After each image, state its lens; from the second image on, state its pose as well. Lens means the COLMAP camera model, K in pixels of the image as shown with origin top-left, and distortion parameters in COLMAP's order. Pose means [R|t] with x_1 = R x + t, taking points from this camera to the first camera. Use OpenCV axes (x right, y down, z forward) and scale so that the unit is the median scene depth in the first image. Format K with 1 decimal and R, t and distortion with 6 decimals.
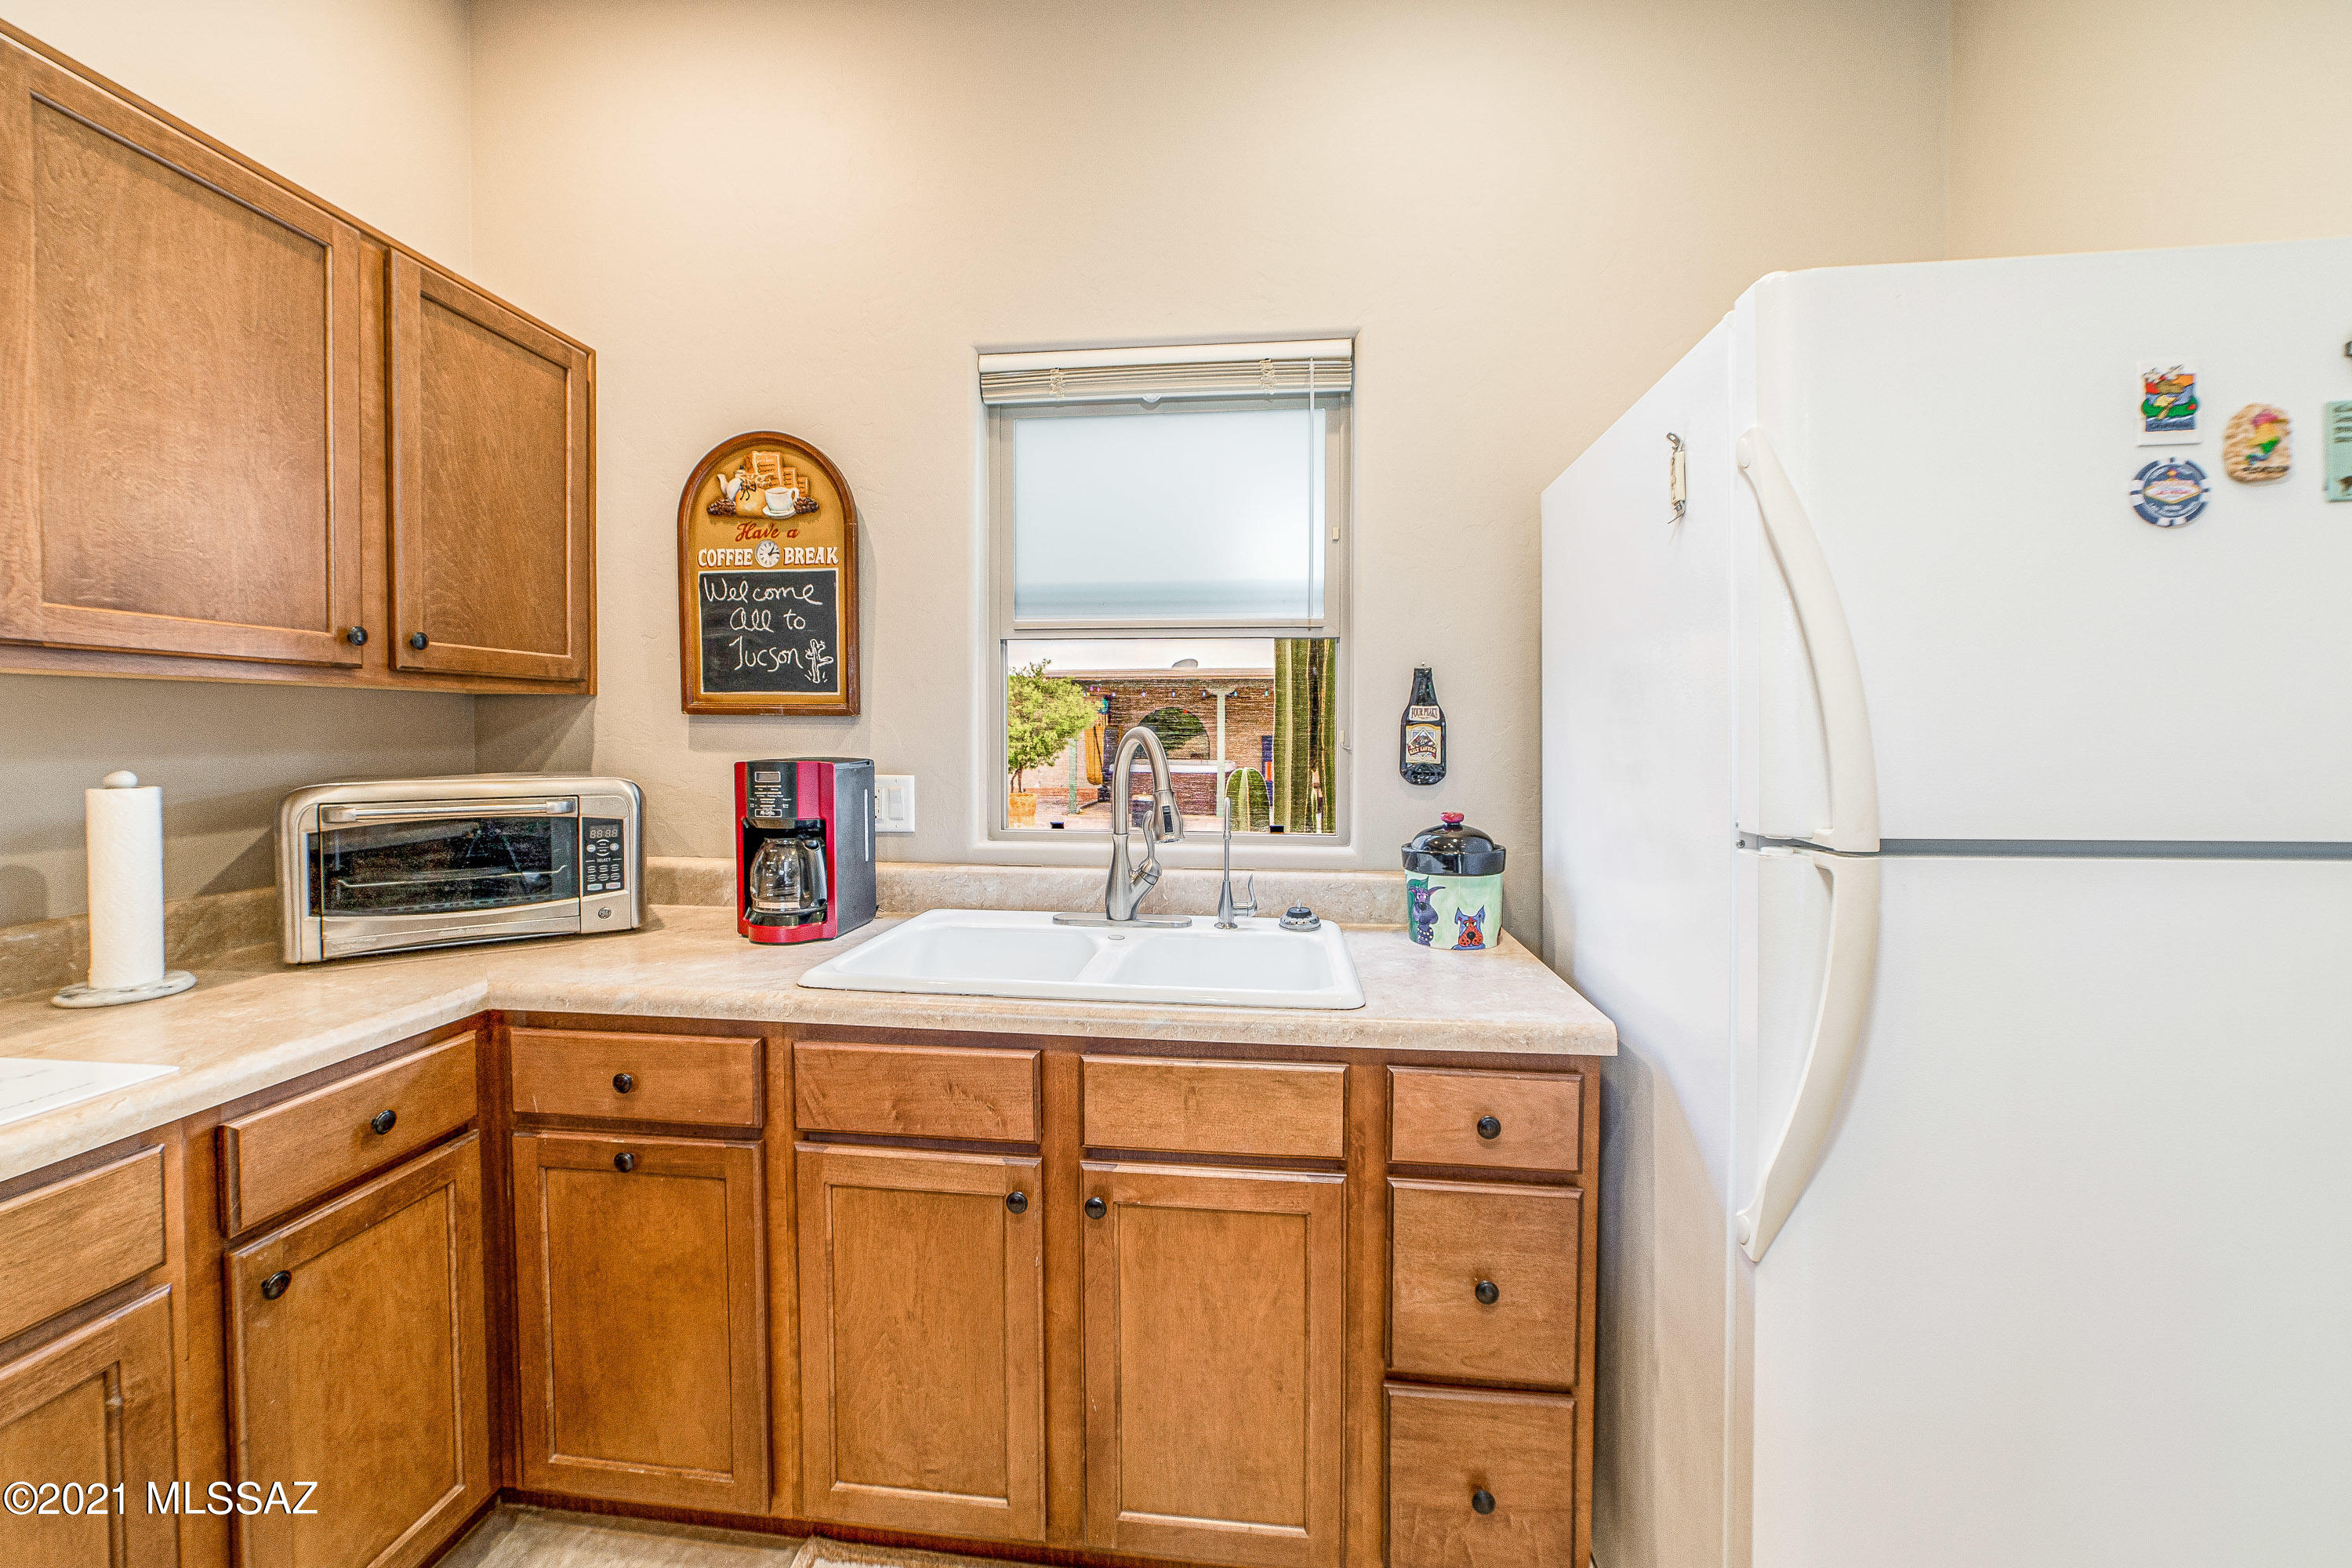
lens RADIAL K [[912.6, 0, 1174.7], [0, 912.6, 765.1], [0, 0, 1]] dist [-0.036478, 0.014594]
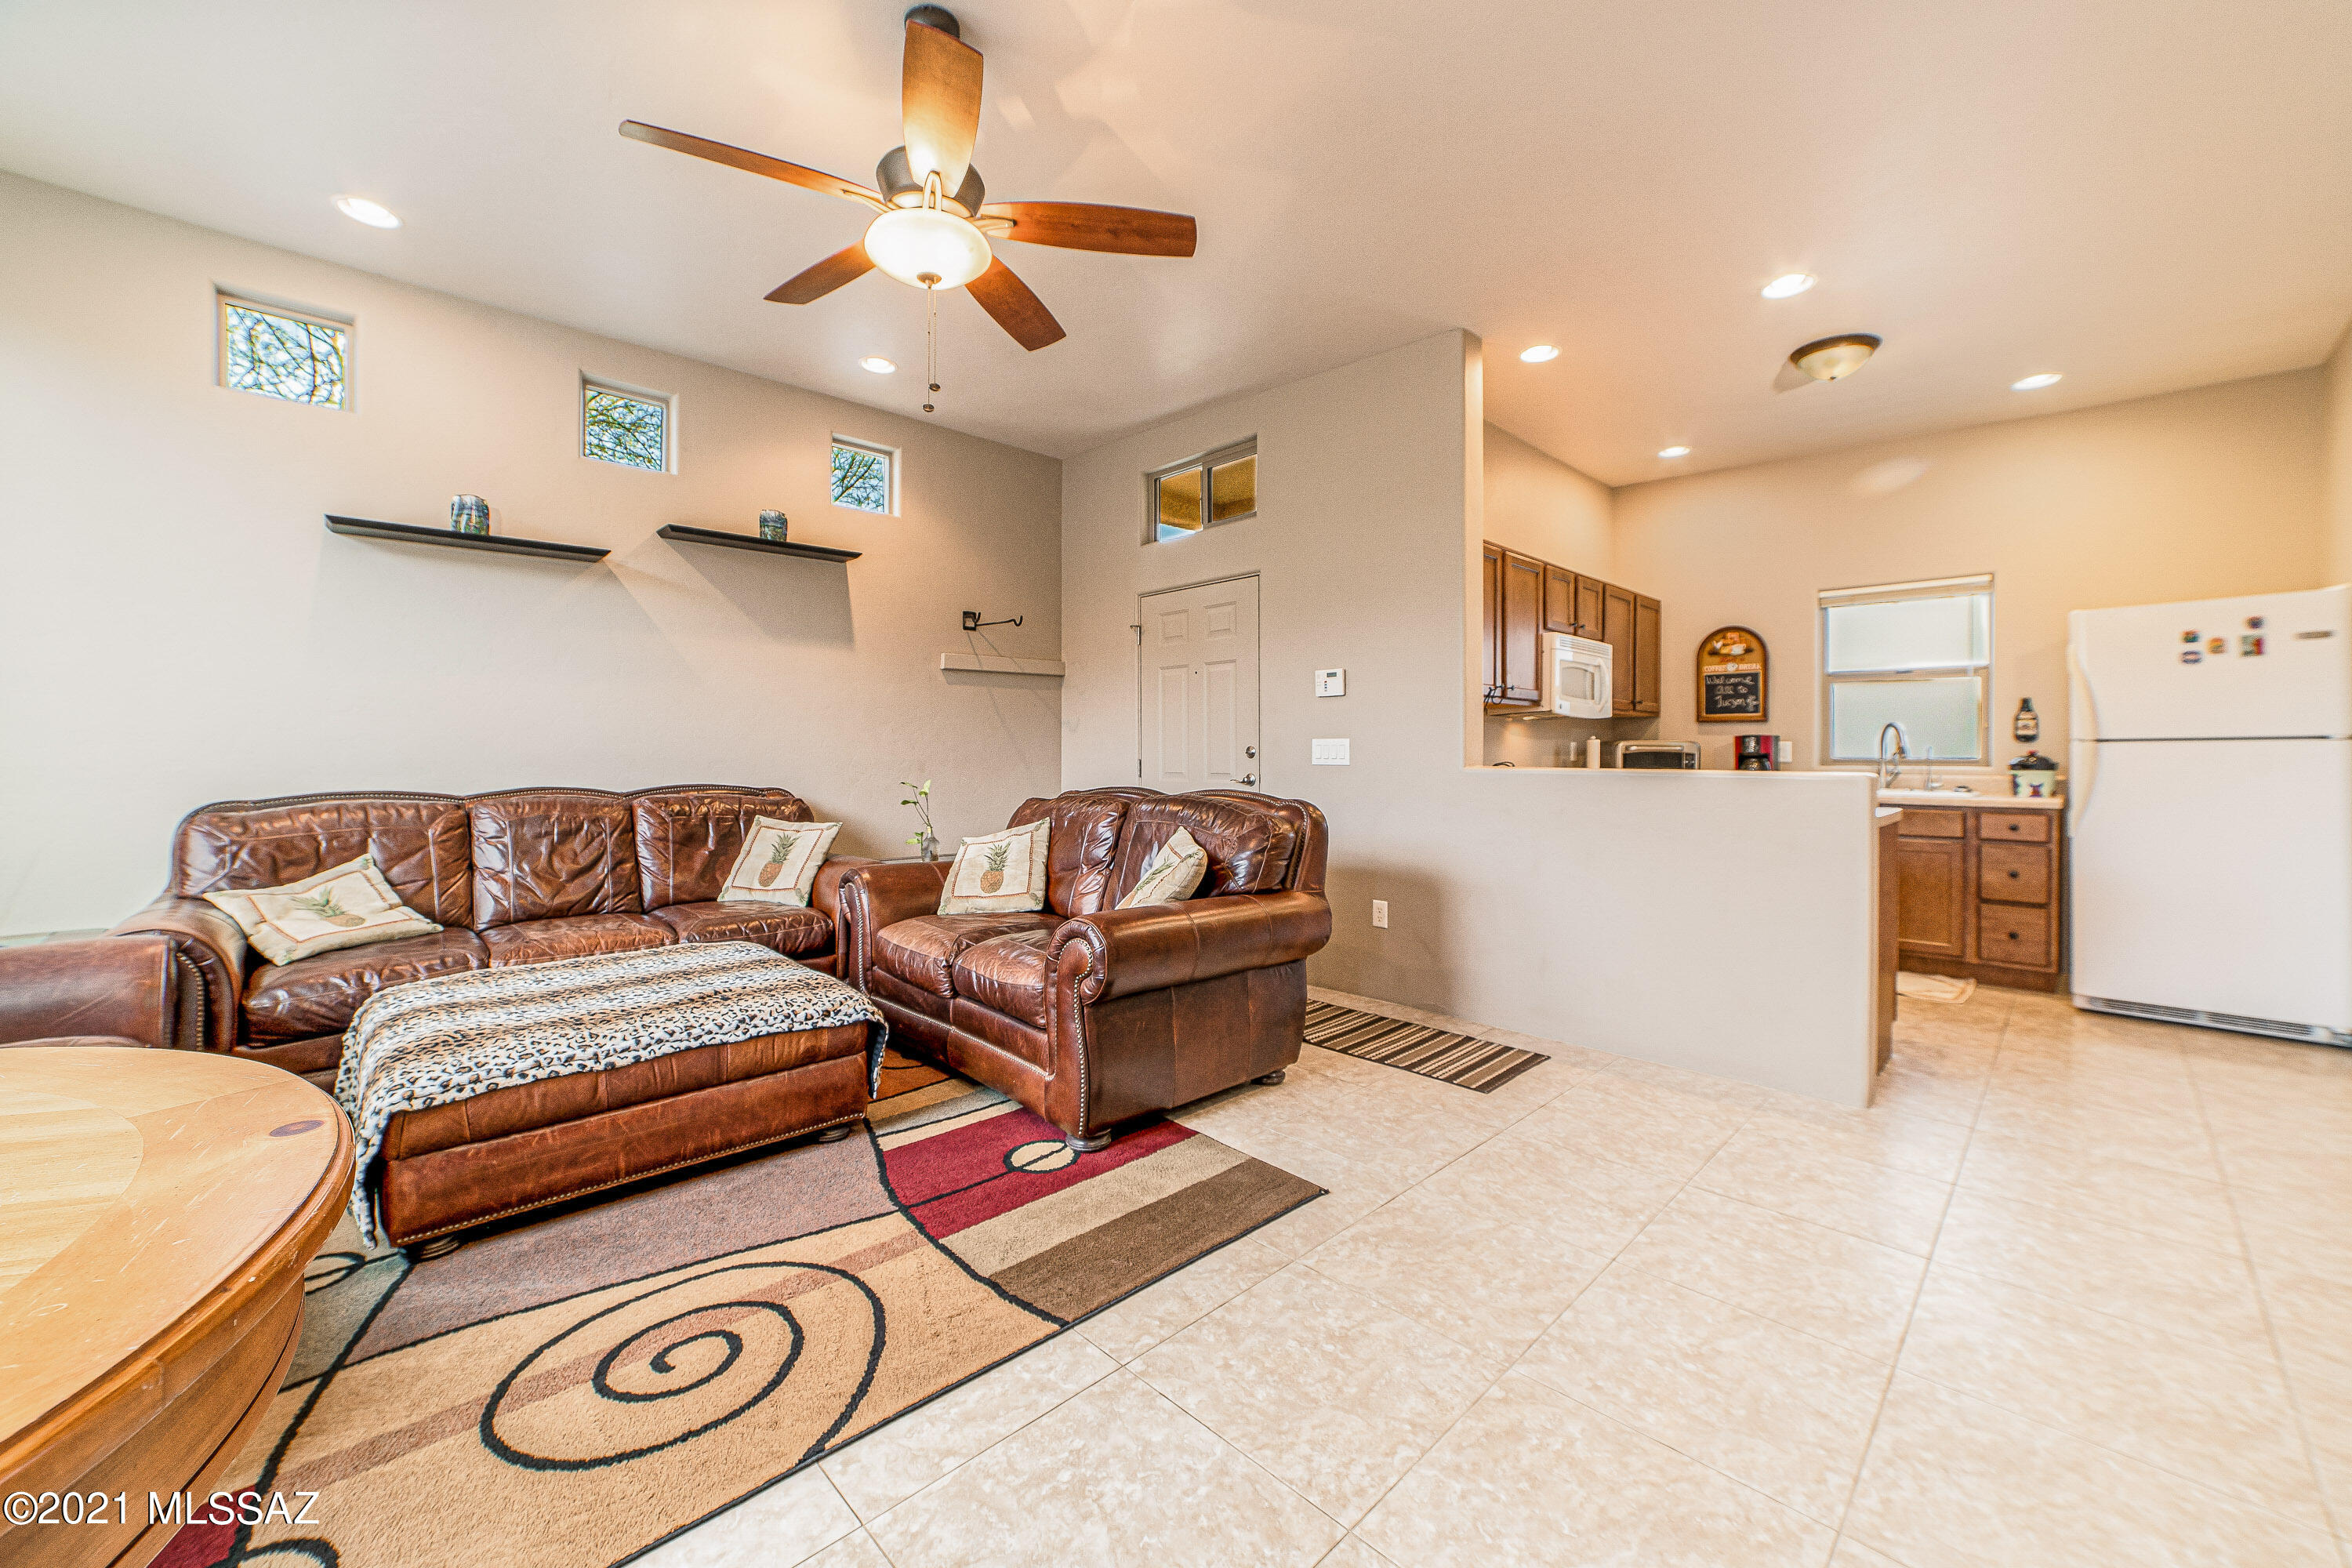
lens RADIAL K [[912.6, 0, 1174.7], [0, 912.6, 765.1], [0, 0, 1]] dist [-0.036478, 0.014594]
pose [[0.770721, 0.006375, -0.637140, 0.024340], [-0.026623, 0.999399, -0.022205, 0.212009], [0.636616, 0.034076, 0.770428, -2.569294]]
